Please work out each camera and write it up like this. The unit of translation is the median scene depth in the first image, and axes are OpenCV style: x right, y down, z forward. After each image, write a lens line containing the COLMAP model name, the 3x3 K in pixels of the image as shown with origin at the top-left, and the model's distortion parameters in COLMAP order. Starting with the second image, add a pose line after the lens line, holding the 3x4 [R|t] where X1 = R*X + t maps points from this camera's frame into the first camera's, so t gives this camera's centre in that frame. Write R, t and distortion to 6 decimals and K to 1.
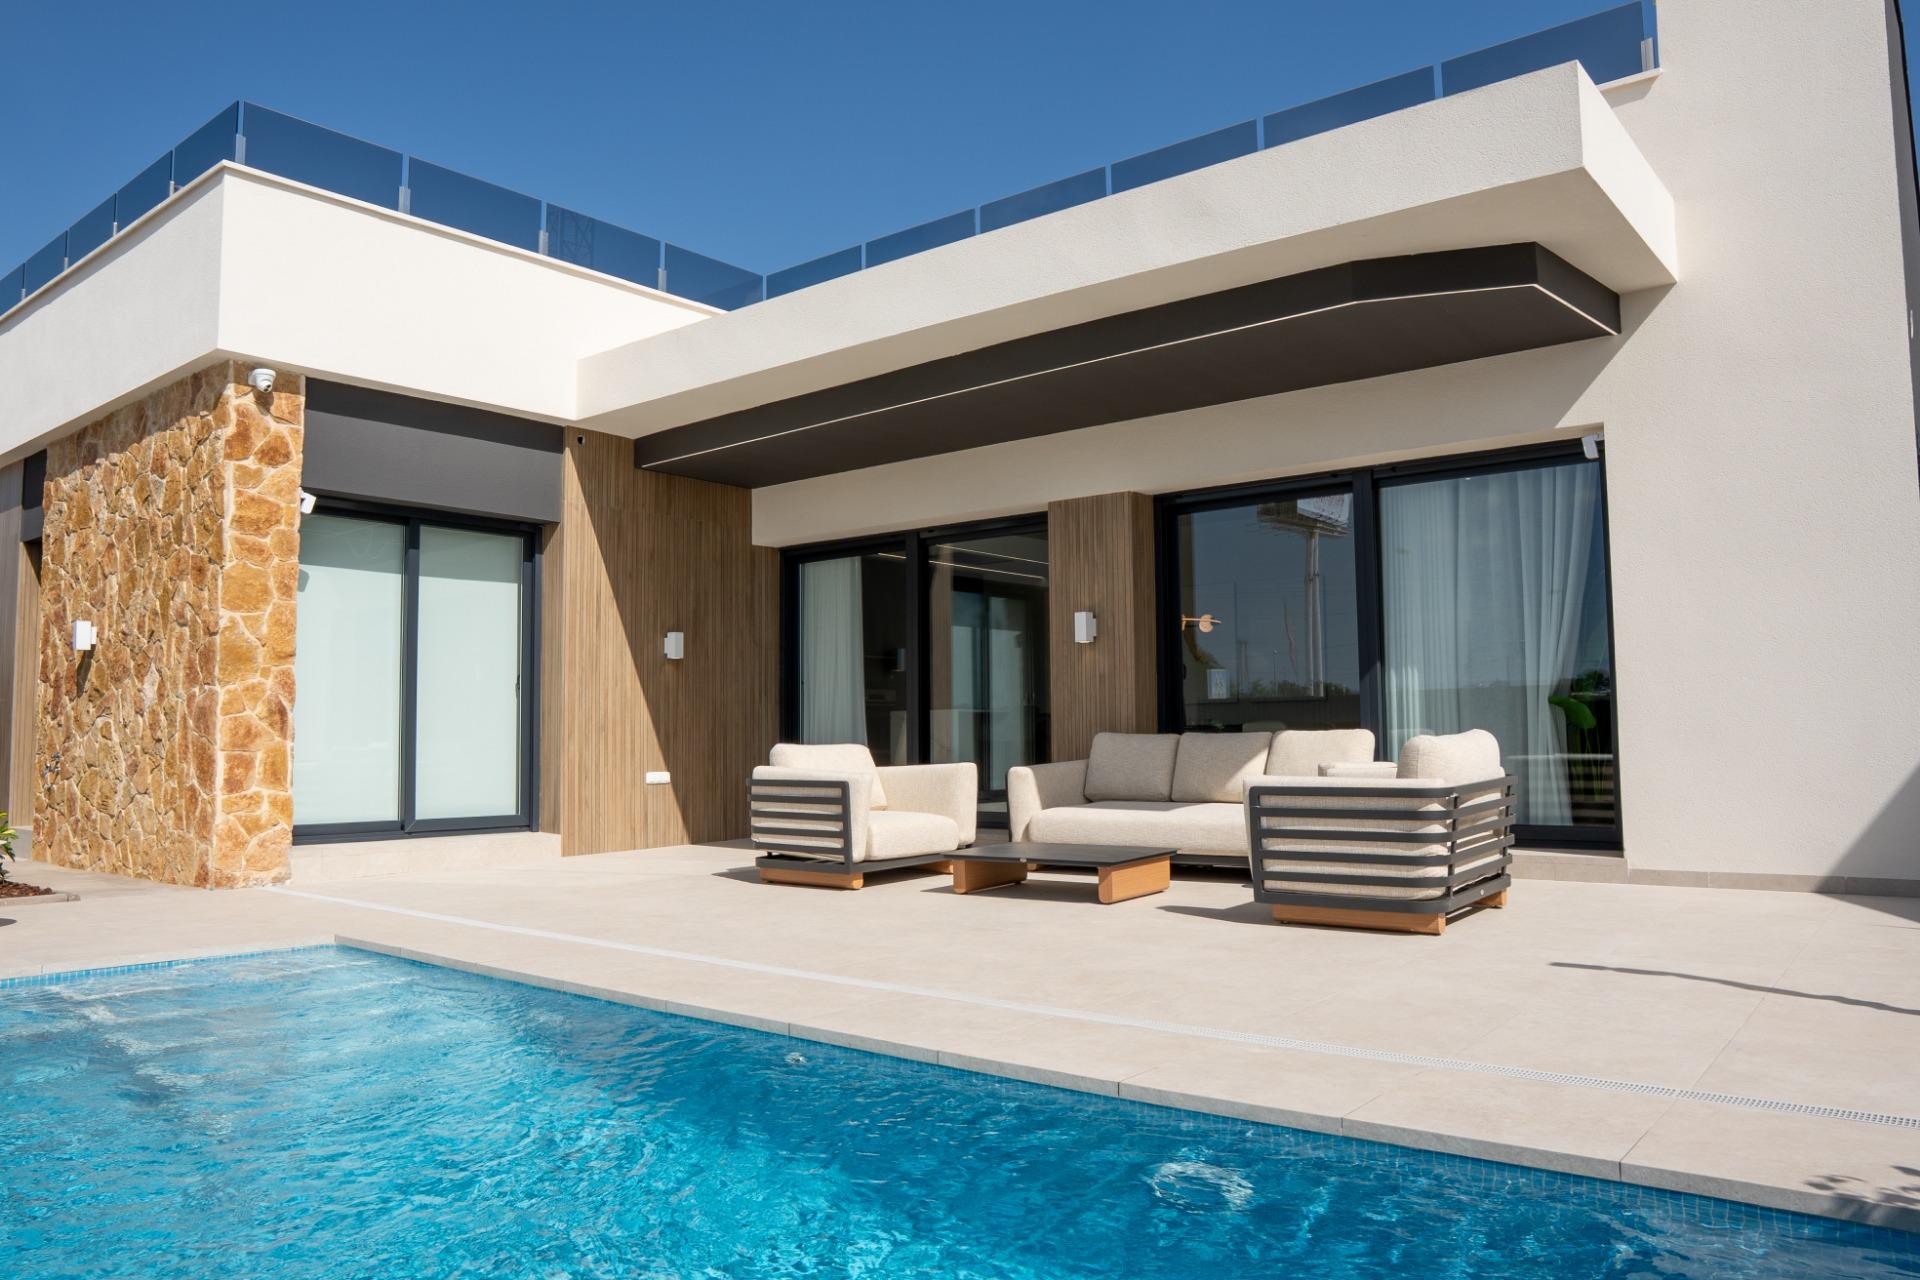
lens RADIAL K [[1339.2, 0, 960.0], [0, 1339.2, 640.0], [0, 0, 1]] dist [-0.111261, 0.065987]
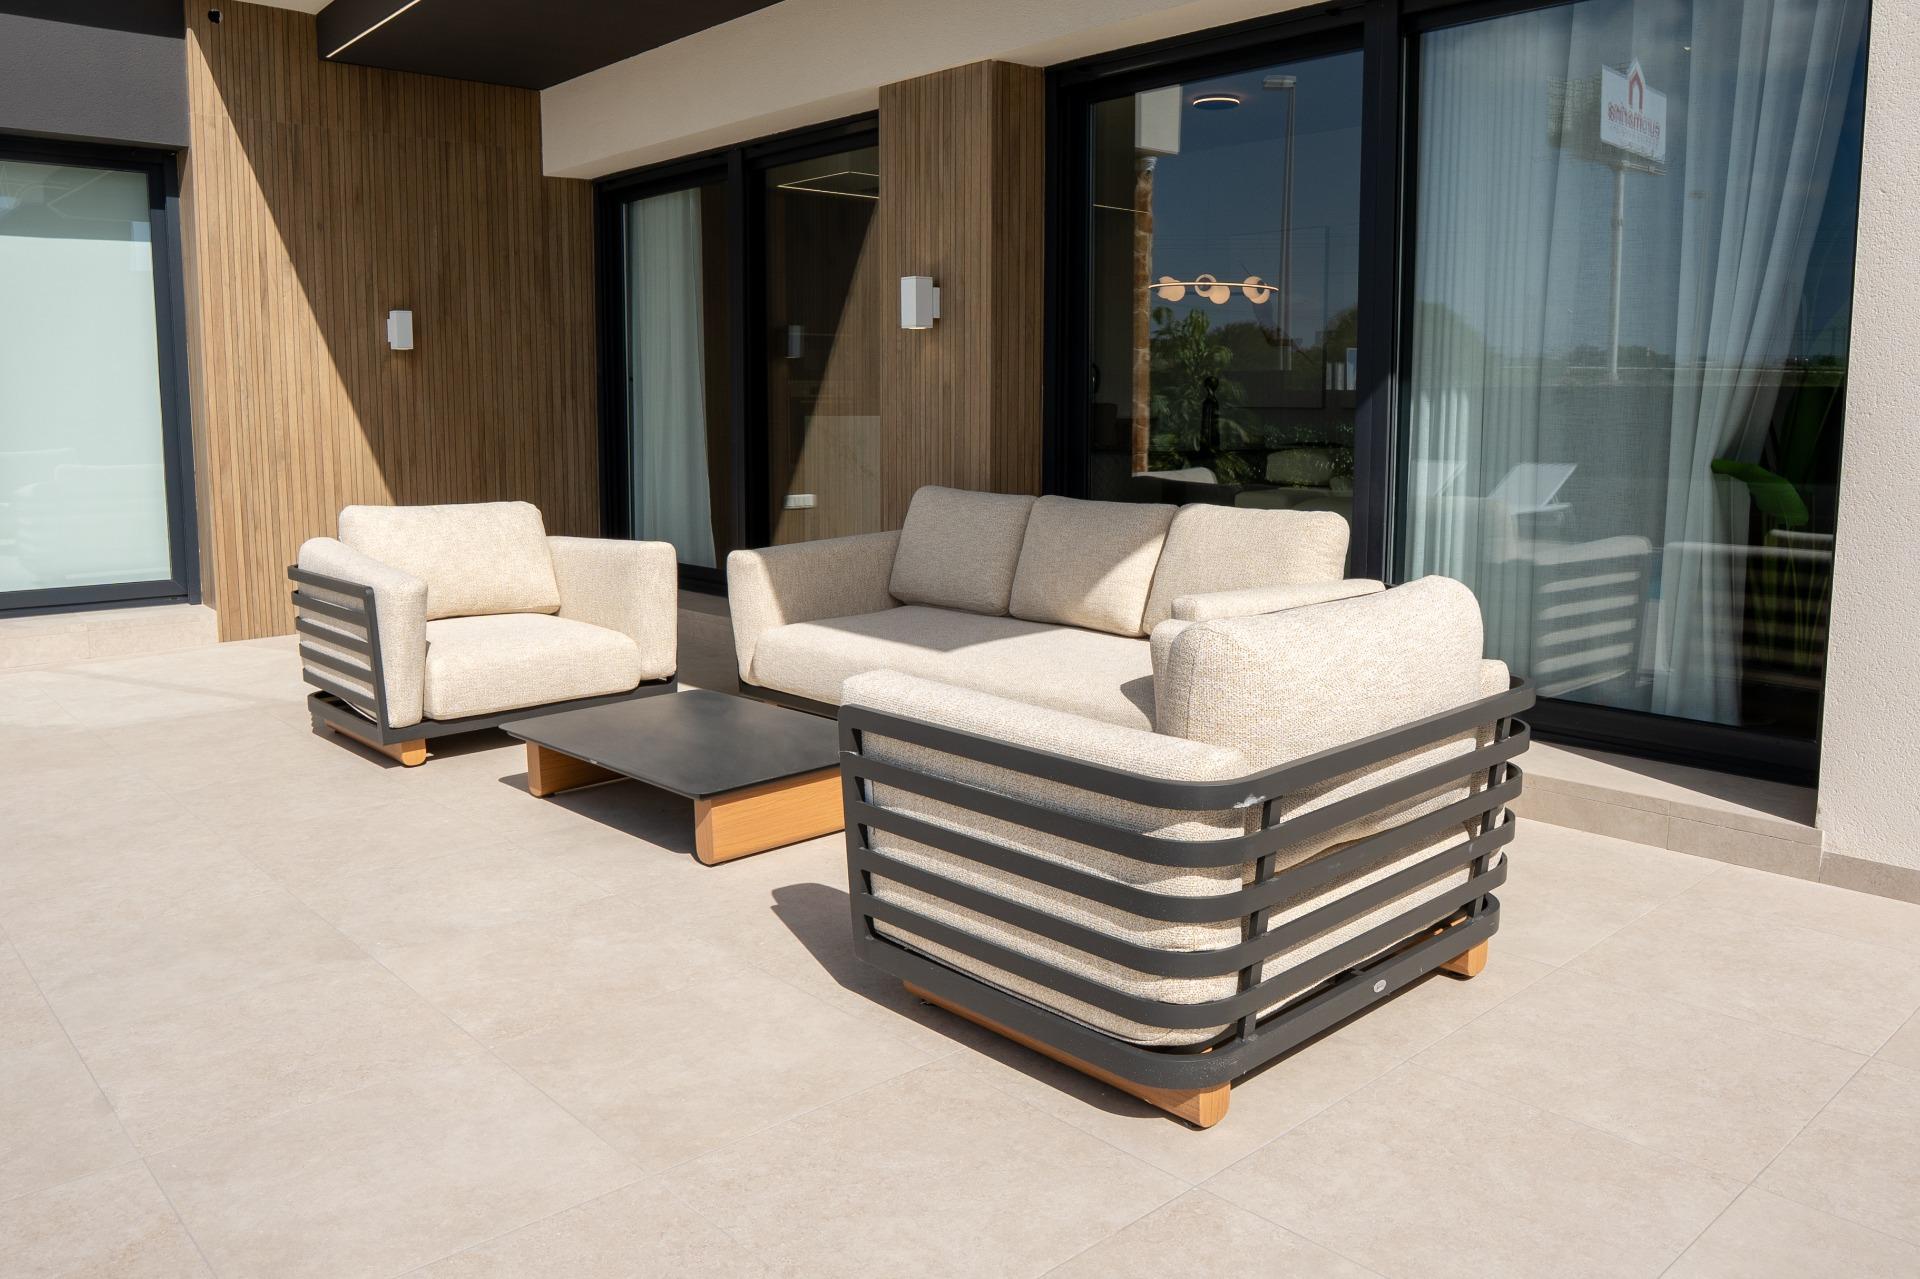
lens RADIAL K [[1459.0, 0, 966.0], [0, 1459.0, 600.1], [0, 0, 1]] dist [-0.127270, 0.095881]
pose [[0.988674, 0.031252, -0.146789, 0.211060], [-0.000554, 0.978831, 0.204668, -0.012115], [0.150078, -0.202269, 0.967762, 0.362899]]
